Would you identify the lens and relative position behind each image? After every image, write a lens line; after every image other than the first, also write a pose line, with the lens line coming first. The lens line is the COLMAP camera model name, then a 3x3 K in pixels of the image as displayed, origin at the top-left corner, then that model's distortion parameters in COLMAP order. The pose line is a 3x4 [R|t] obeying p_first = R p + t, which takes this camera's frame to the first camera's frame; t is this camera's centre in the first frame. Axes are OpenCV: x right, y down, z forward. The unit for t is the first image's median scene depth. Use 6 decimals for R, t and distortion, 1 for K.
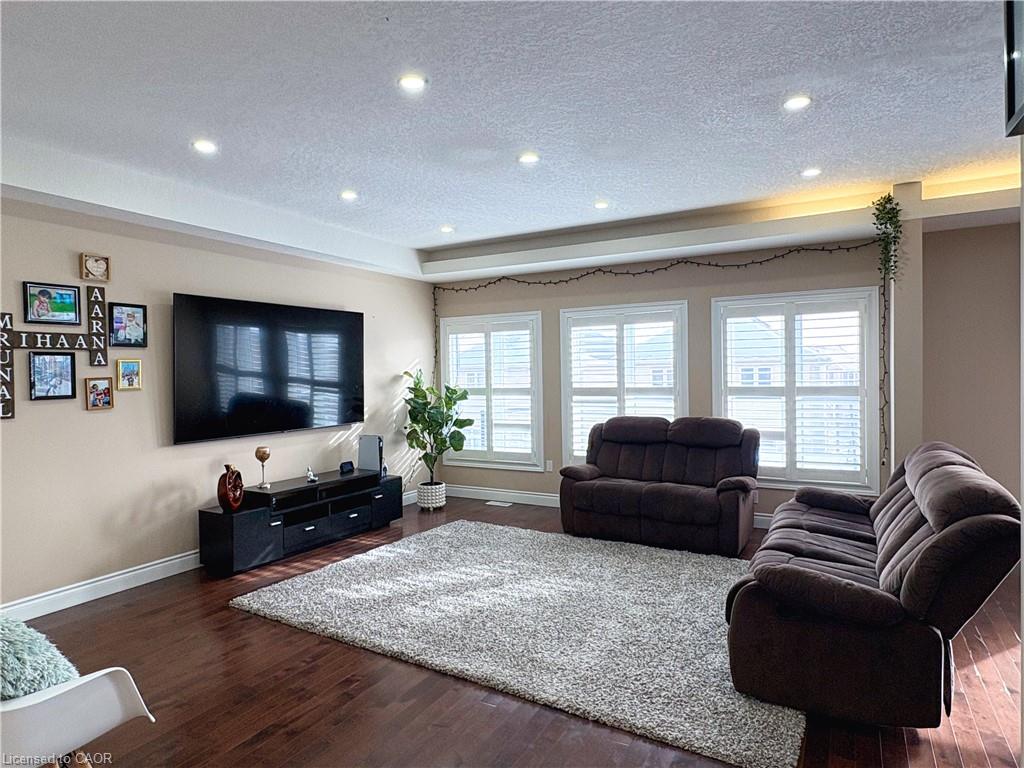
lens RADIAL K [[602.5, 0, 511.3], [0, 602.5, 386.0], [0, 0, 1]] dist [-0.002494, 0.000756]
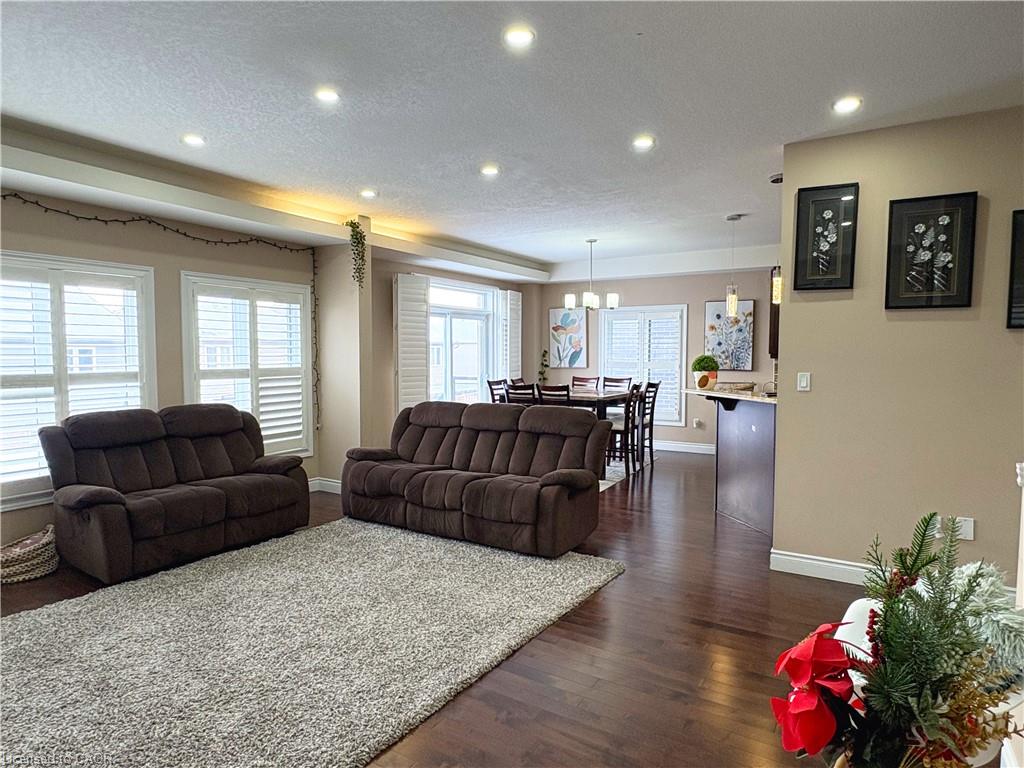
lens RADIAL K [[602.5, 0, 510.7], [0, 602.5, 385.1], [0, 0, 1]] dist [-0.002494, 0.000756]
pose [[0.039716, -0.038794, 0.998458, -0.568683], [0.017524, 0.999119, 0.038122, -0.002483], [-0.999057, 0.015983, 0.040361, 0.503470]]
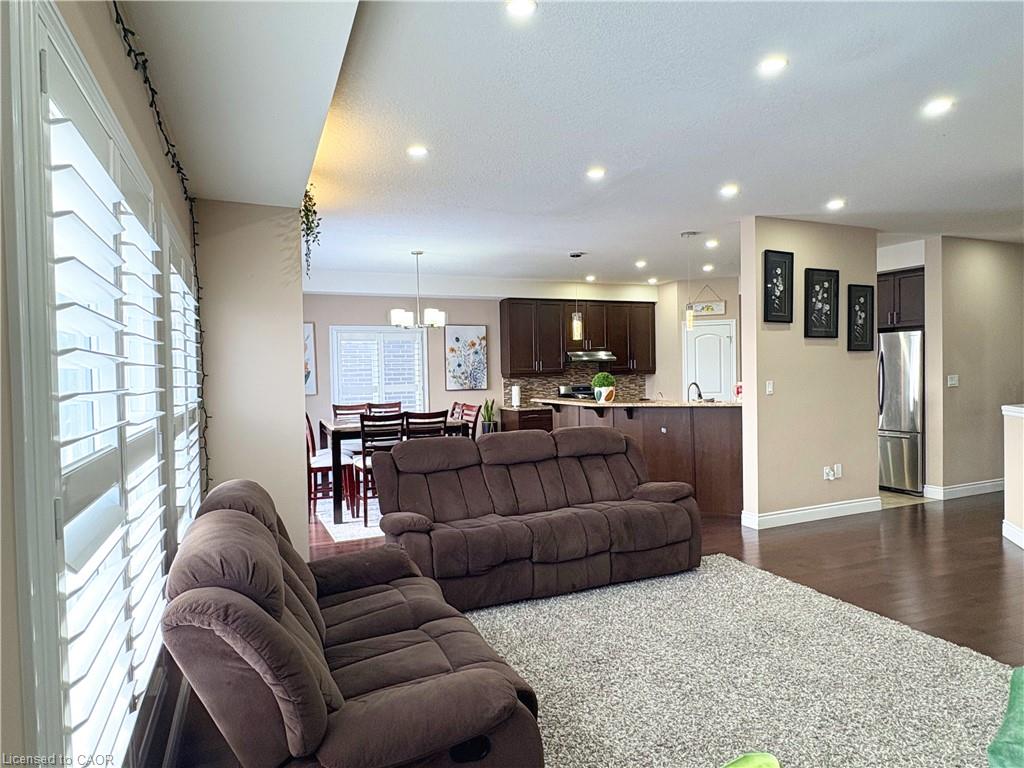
lens RADIAL K [[602.5, 0, 512.6], [0, 602.5, 385.1], [0, 0, 1]] dist [-0.002494, 0.000756]
pose [[-0.791979, 0.020123, 0.610217, -0.109904], [0.047223, 0.998482, 0.028363, -0.025856], [-0.608720, 0.051280, -0.791726, 1.237865]]
